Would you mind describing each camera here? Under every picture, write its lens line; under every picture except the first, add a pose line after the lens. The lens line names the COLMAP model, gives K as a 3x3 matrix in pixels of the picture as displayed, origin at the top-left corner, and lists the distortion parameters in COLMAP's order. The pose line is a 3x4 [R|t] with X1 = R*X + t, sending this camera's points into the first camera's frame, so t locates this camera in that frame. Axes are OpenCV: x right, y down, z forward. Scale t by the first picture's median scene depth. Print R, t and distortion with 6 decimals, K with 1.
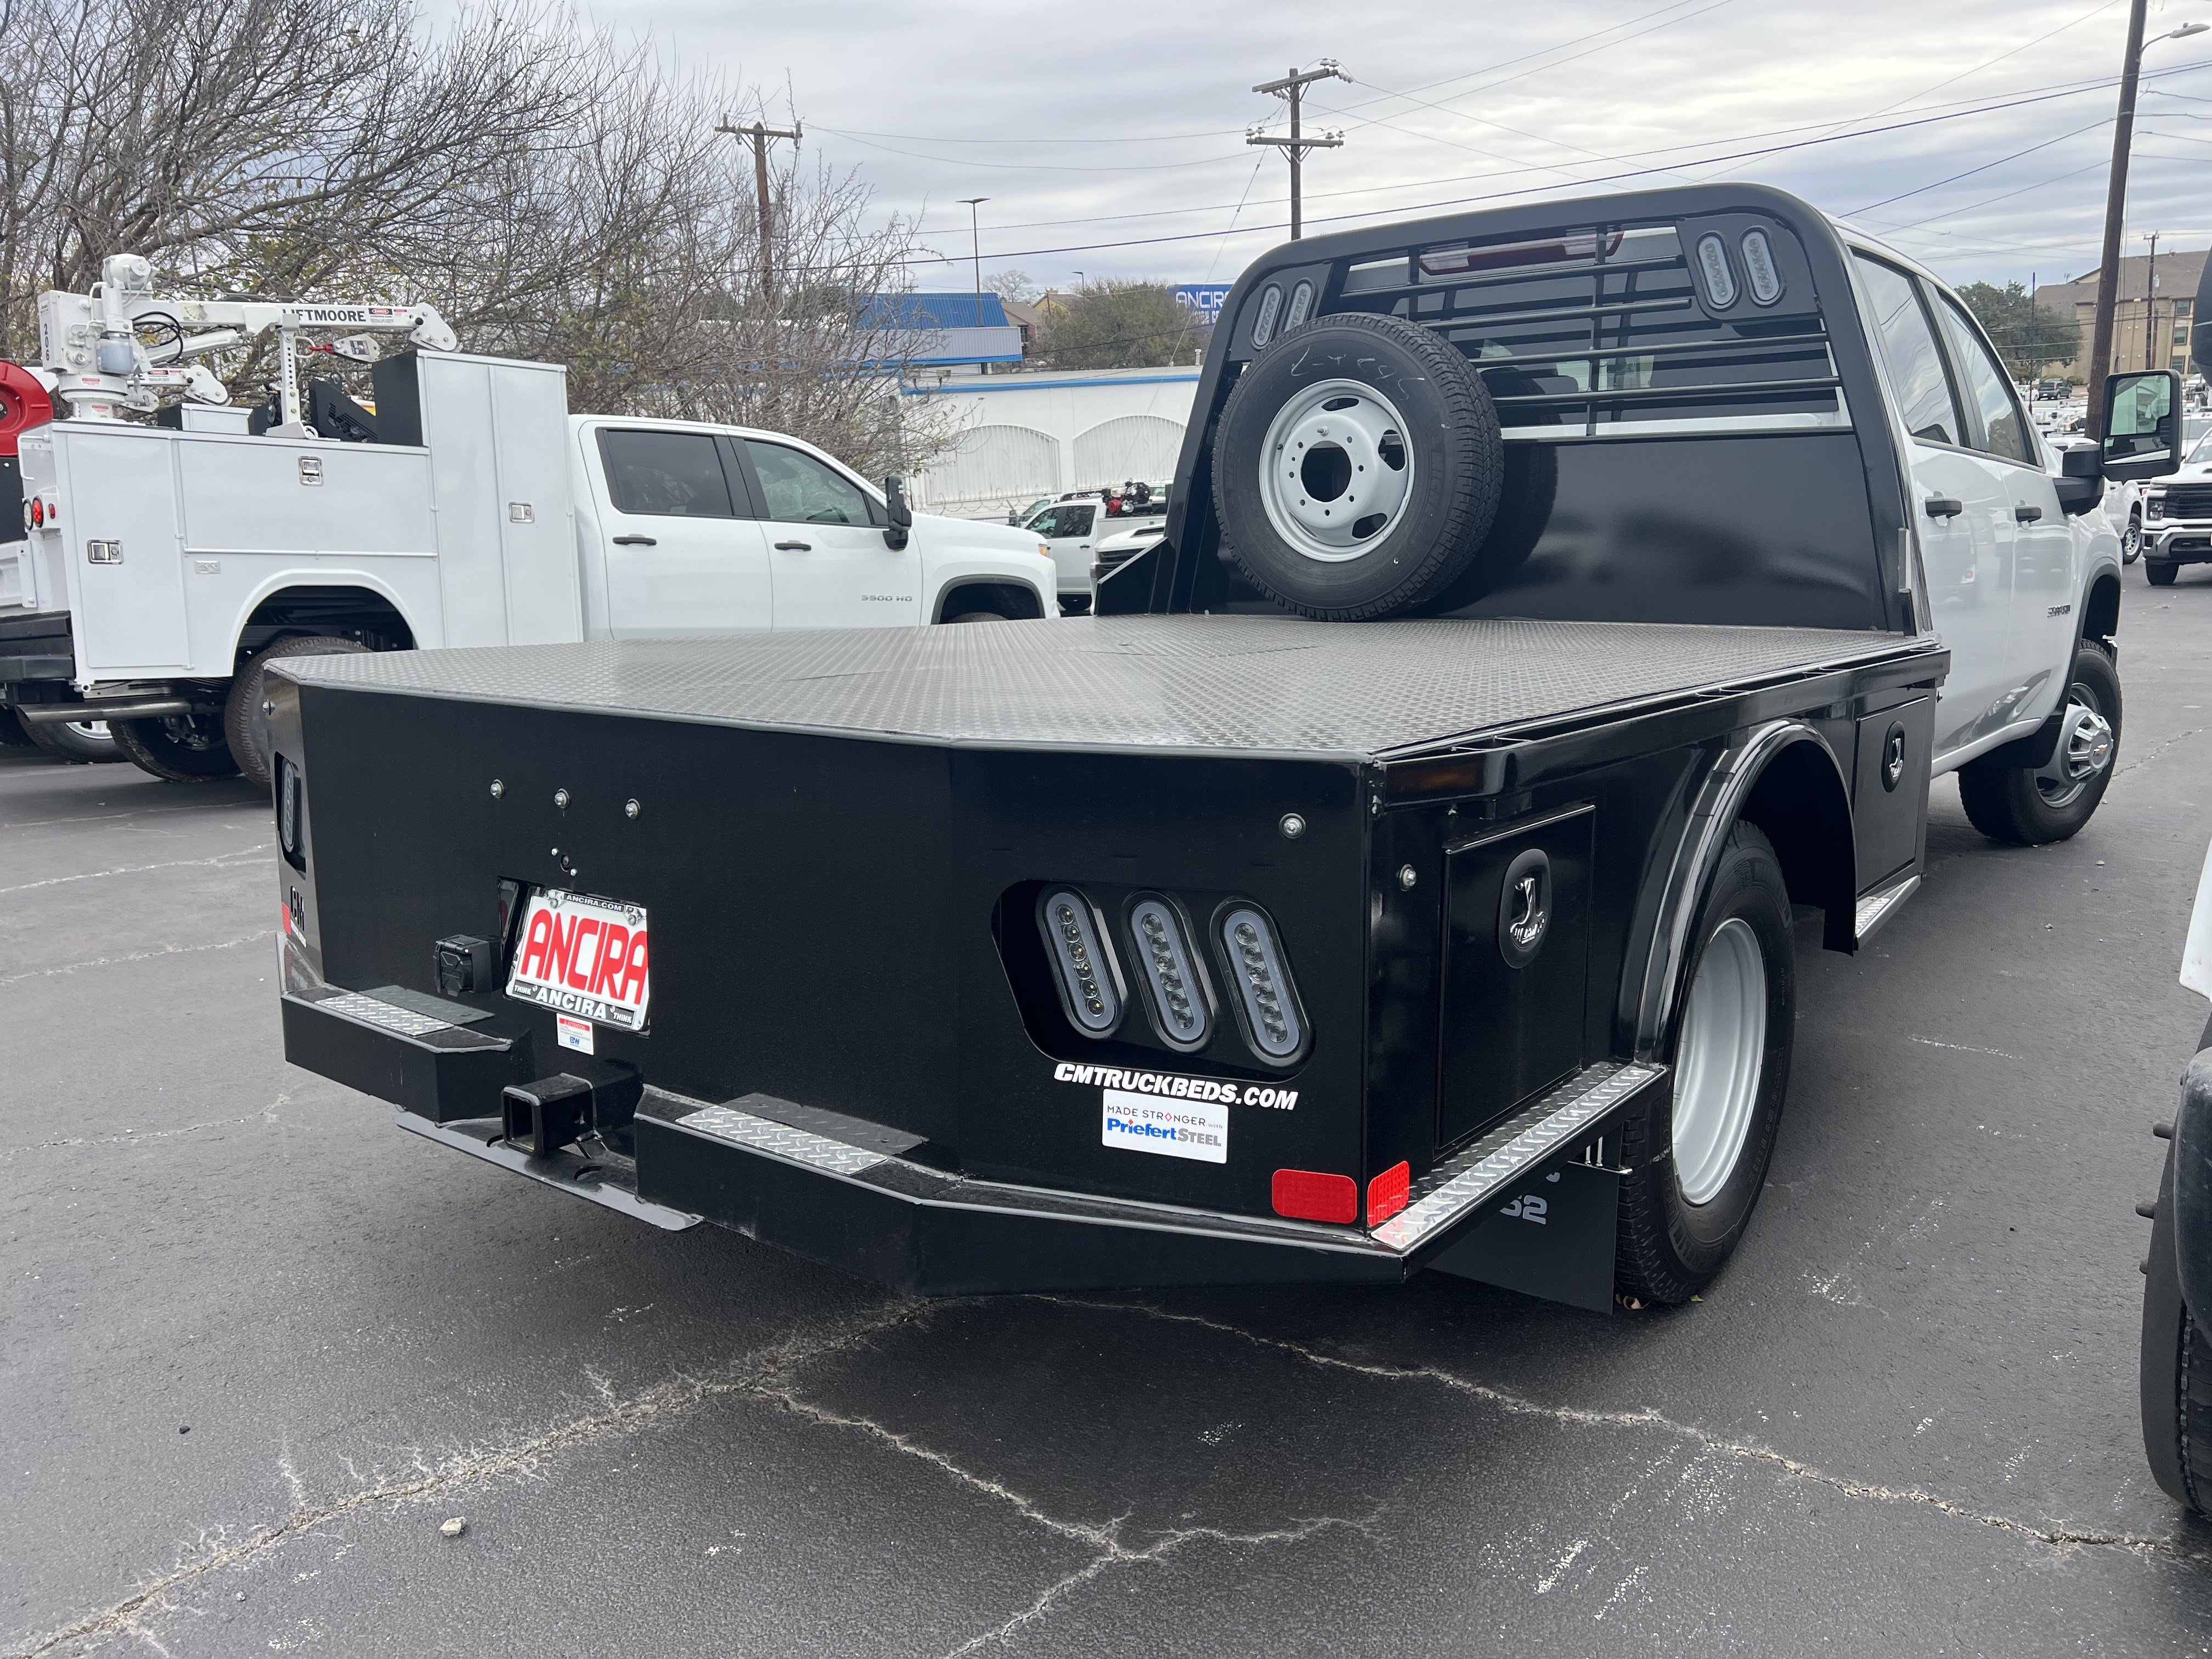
lens RADIAL K [[1661.6, 0, 1116.5], [0, 1661.6, 802.0], [0, 0, 1]] dist [0.062803, -0.068102]
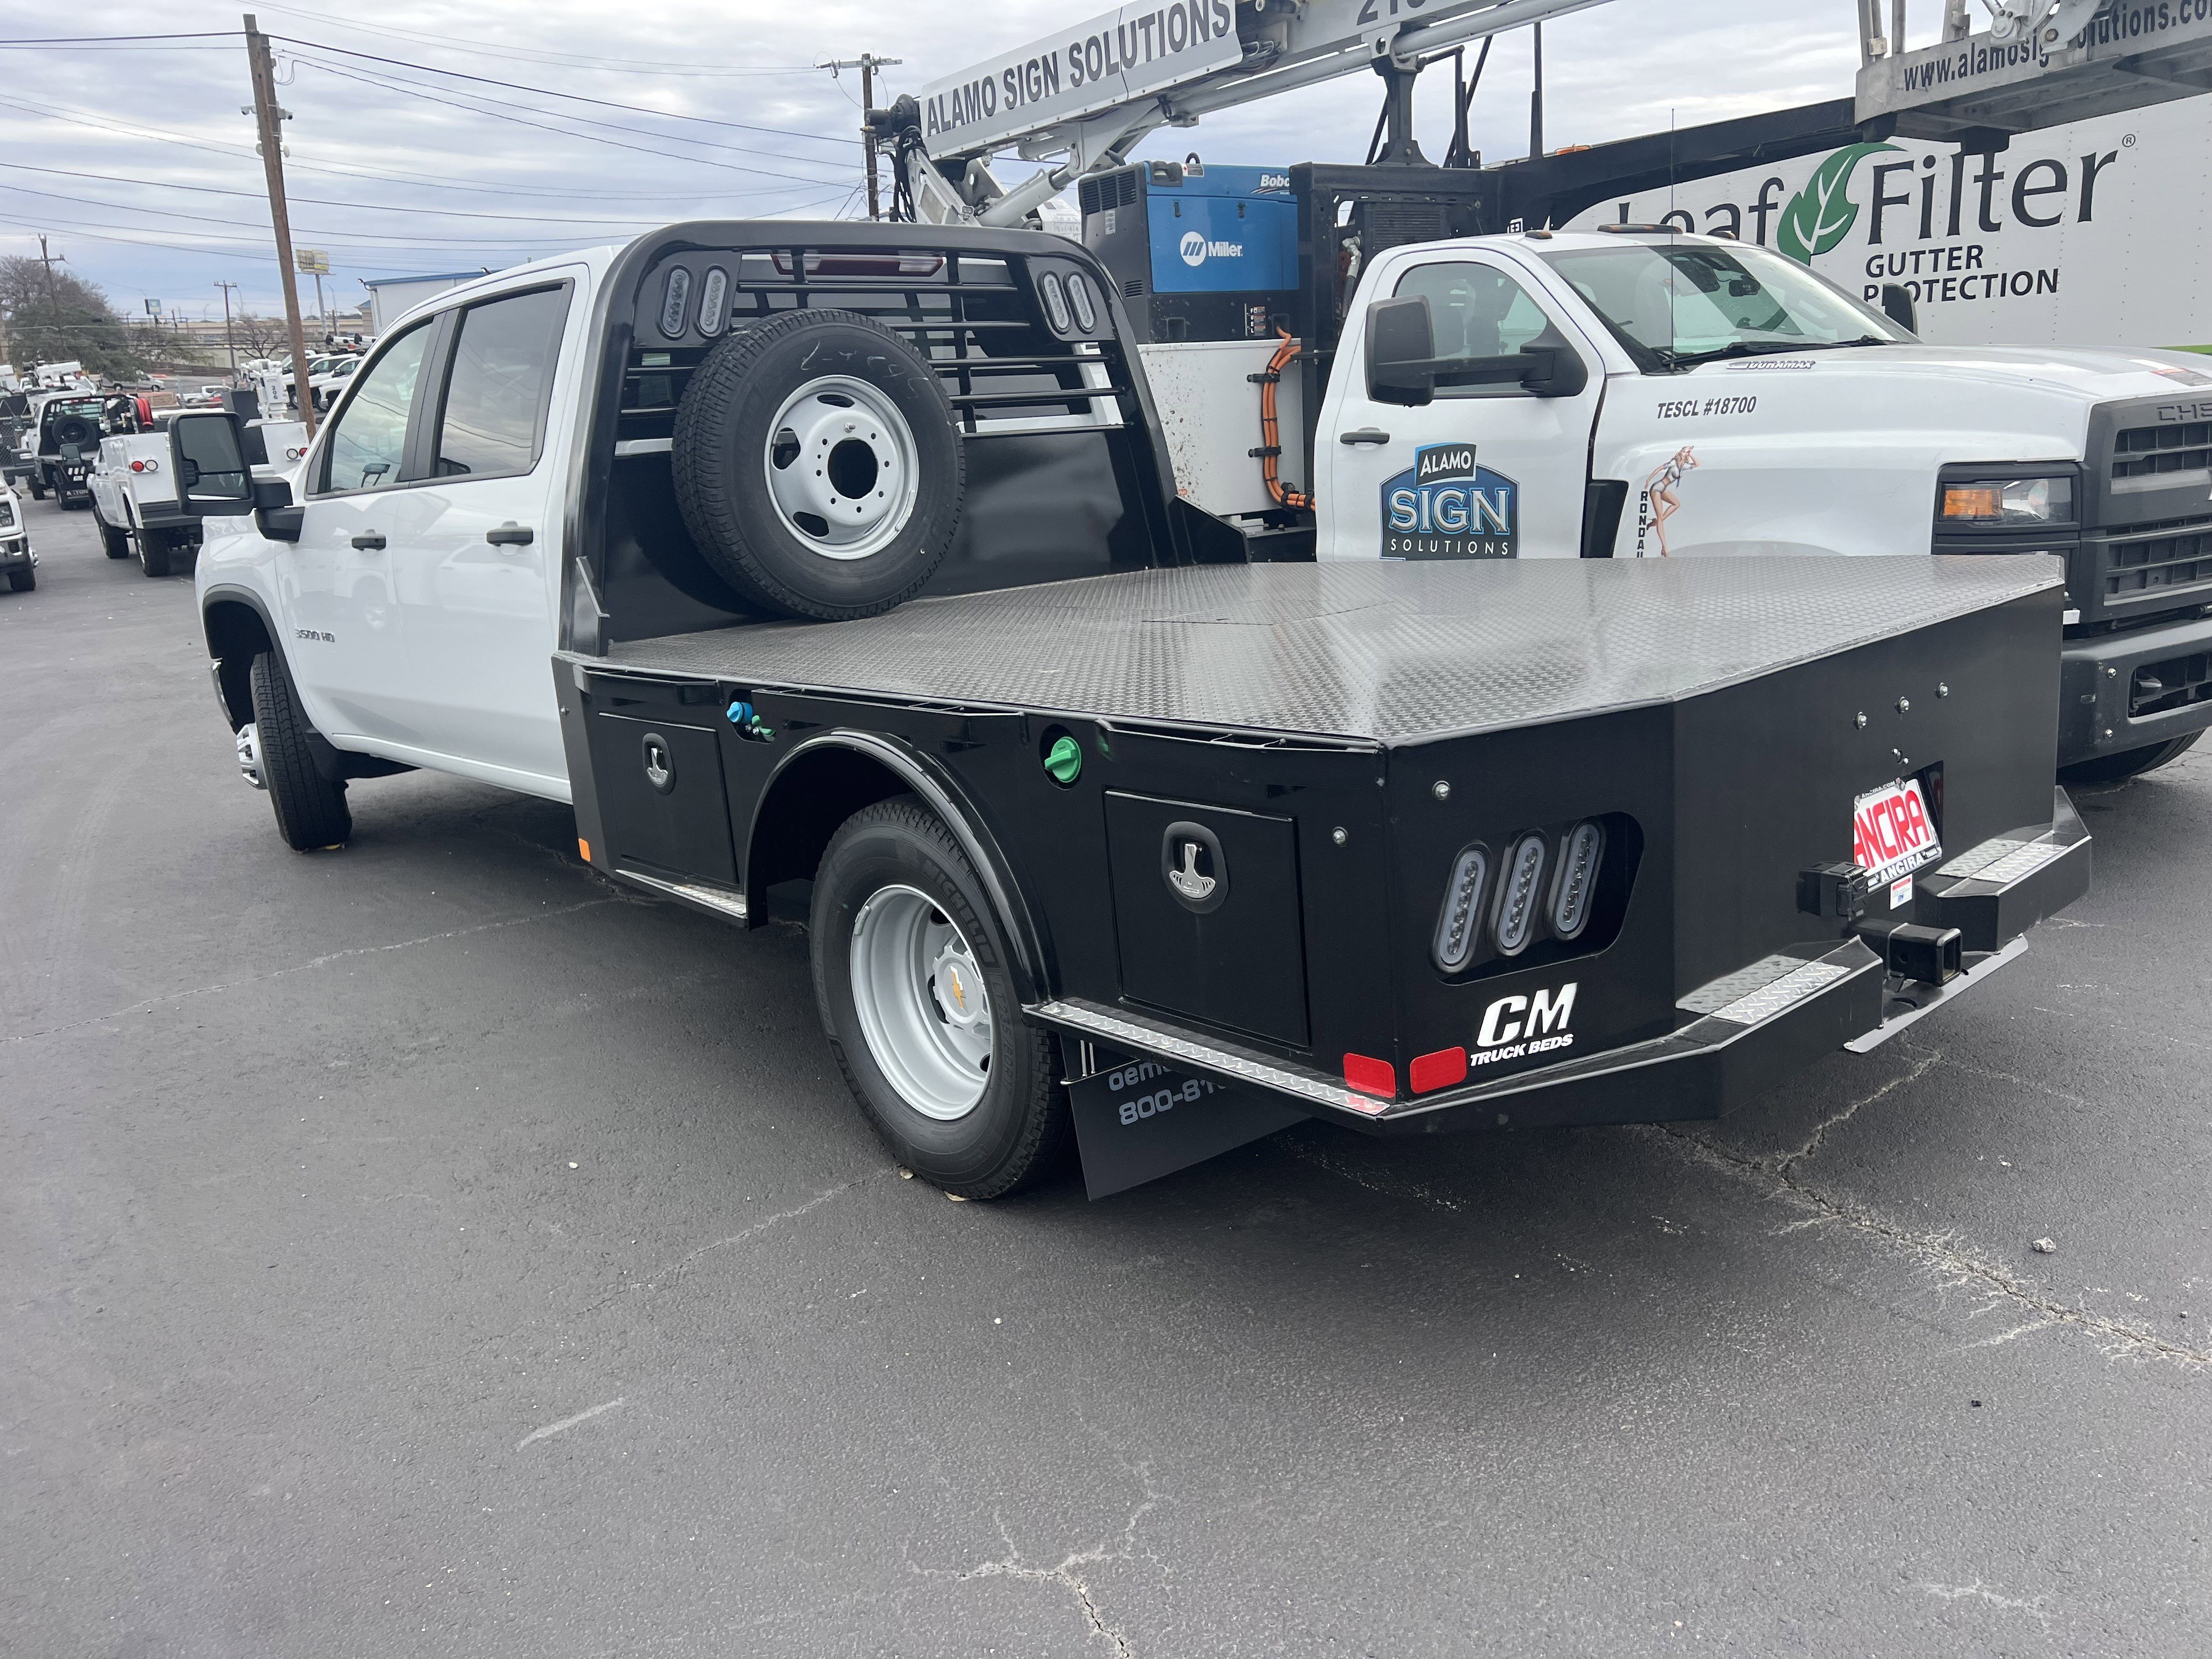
lens RADIAL K [[1661.6, 0, 1120.5], [0, 1661.6, 825.1], [0, 0, 1]] dist [0.062803, -0.068102]
pose [[0.176761, -0.228656, 0.957326, -0.934131], [0.226345, 0.956016, 0.186551, -0.159201], [-0.957874, 0.183711, 0.220741, 0.734959]]
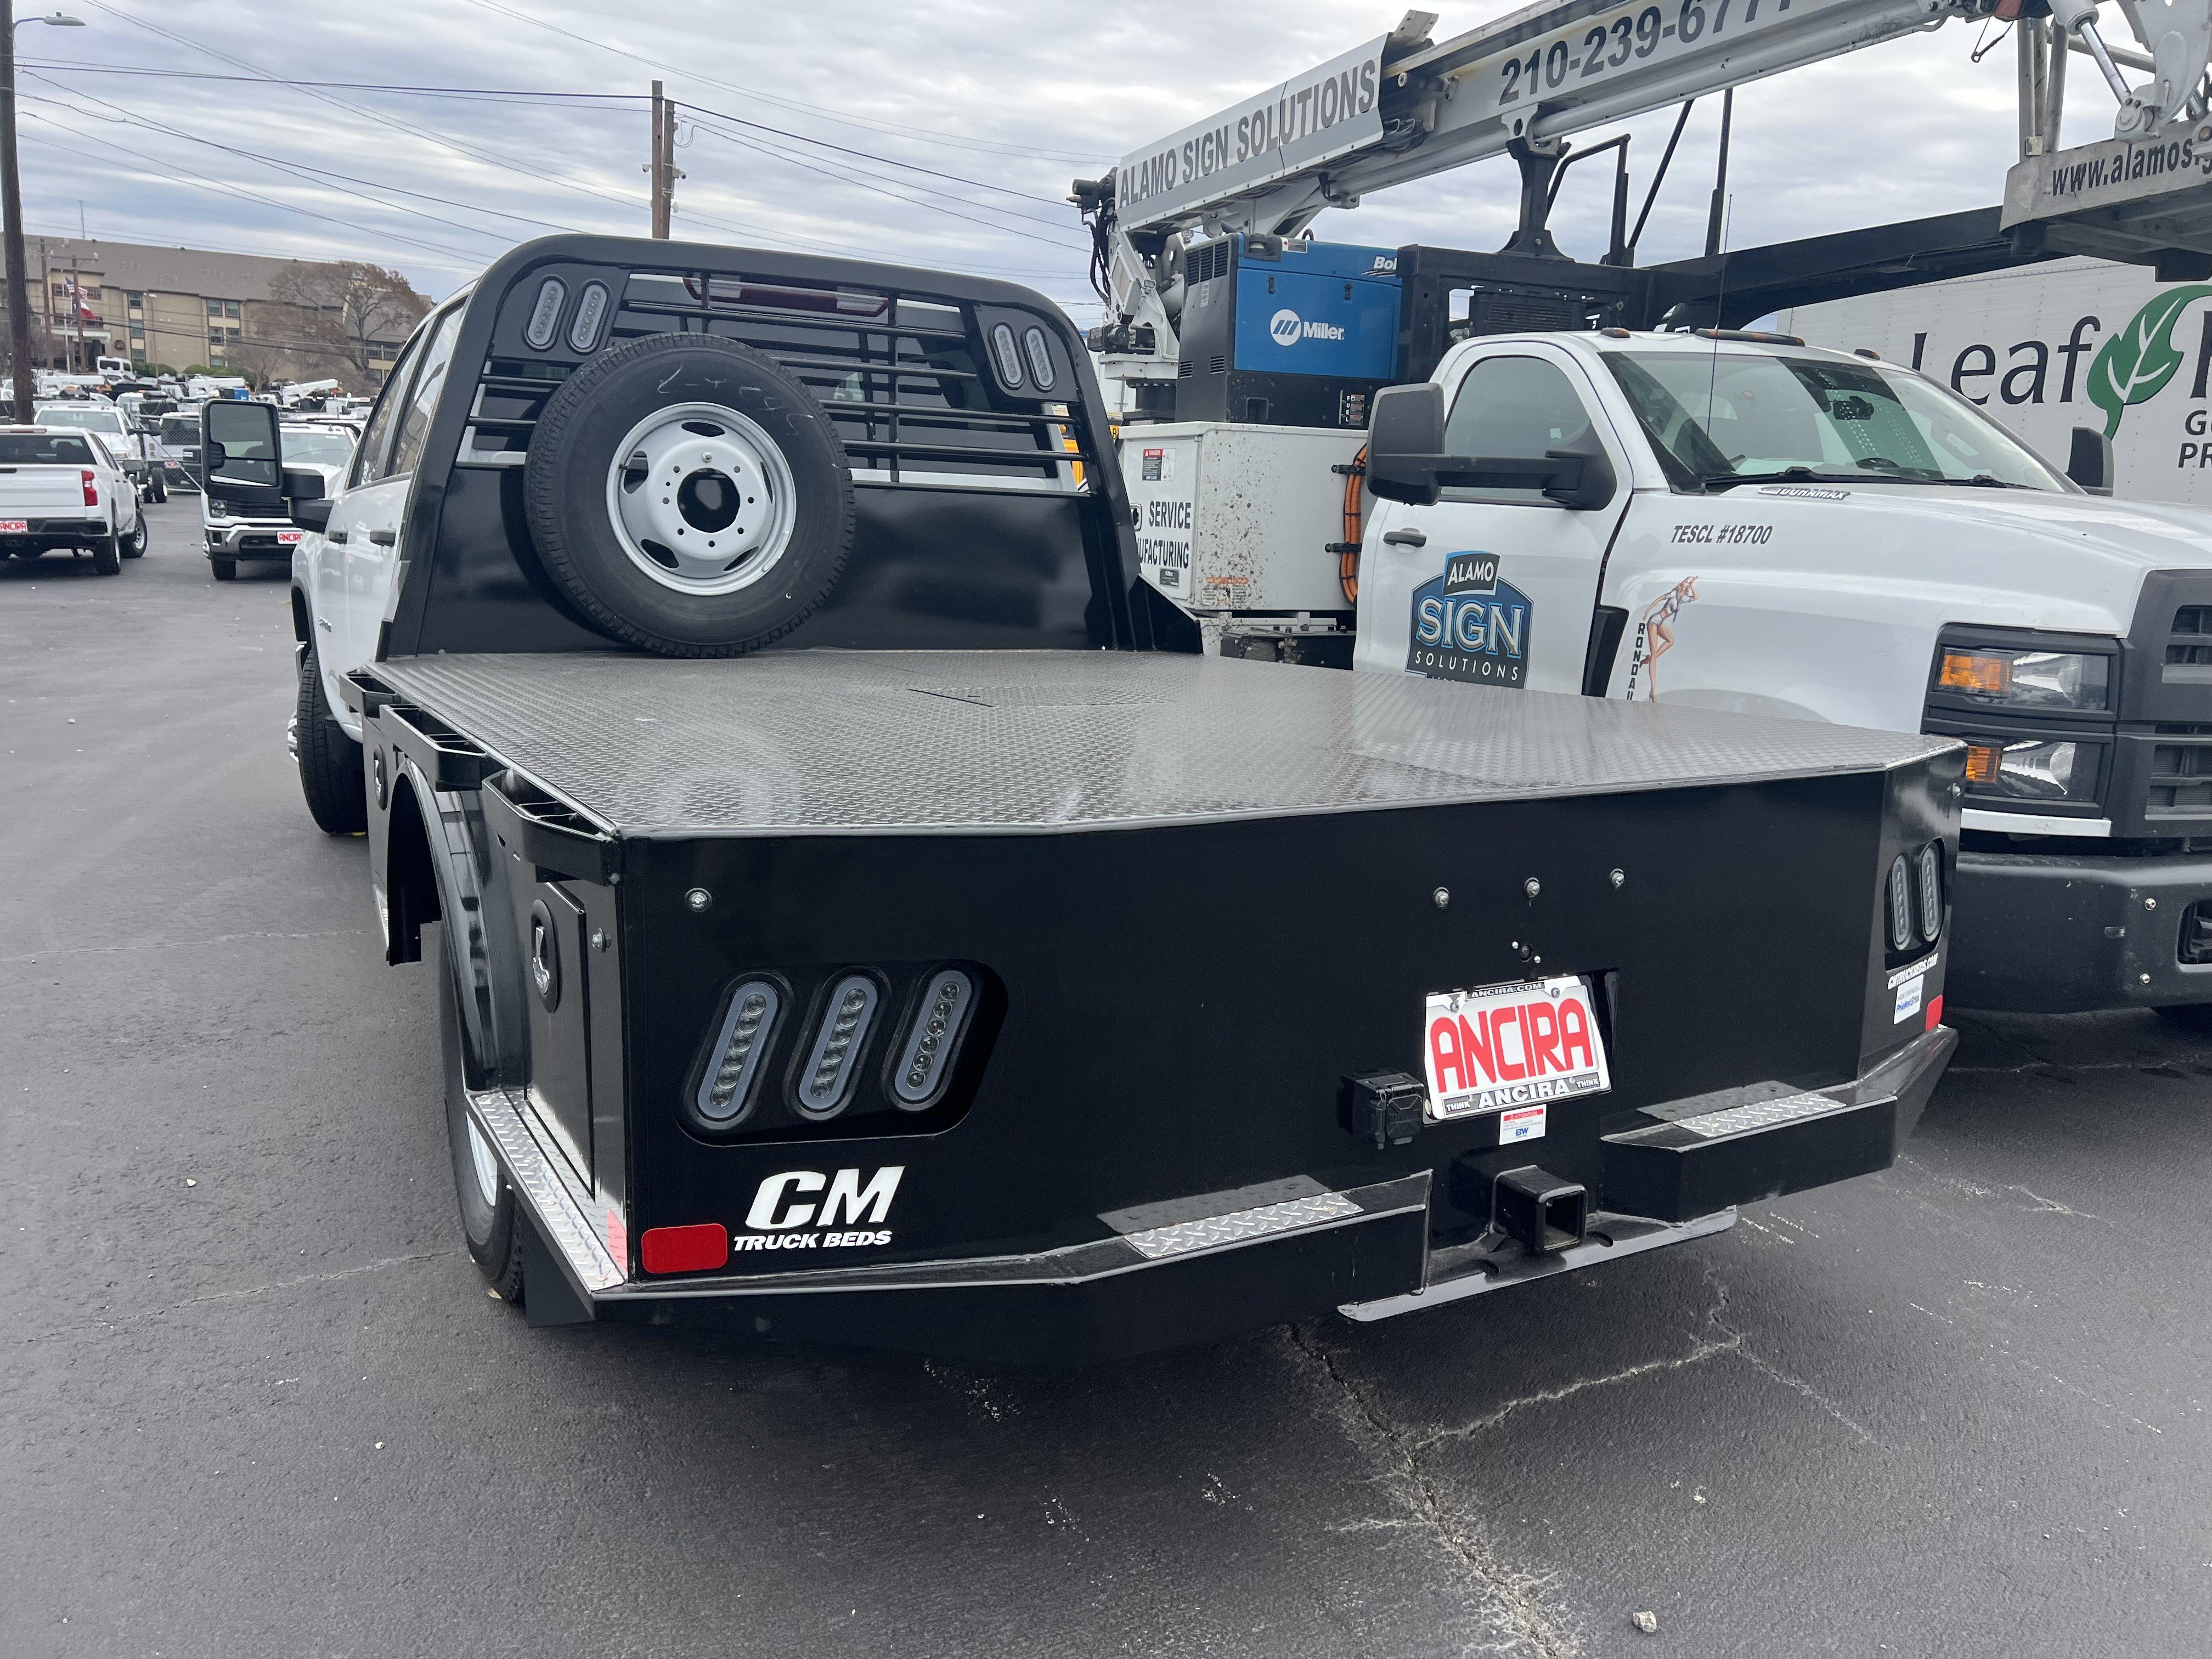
lens RADIAL K [[1661.6, 0, 1117.1], [0, 1661.6, 830.4], [0, 0, 1]] dist [0.062803, -0.068102]
pose [[0.384084, -0.142375, 0.912255, -0.741957], [0.119204, 0.987417, 0.103917, -0.093691], [-0.915571, 0.068832, 0.396223, 0.471848]]
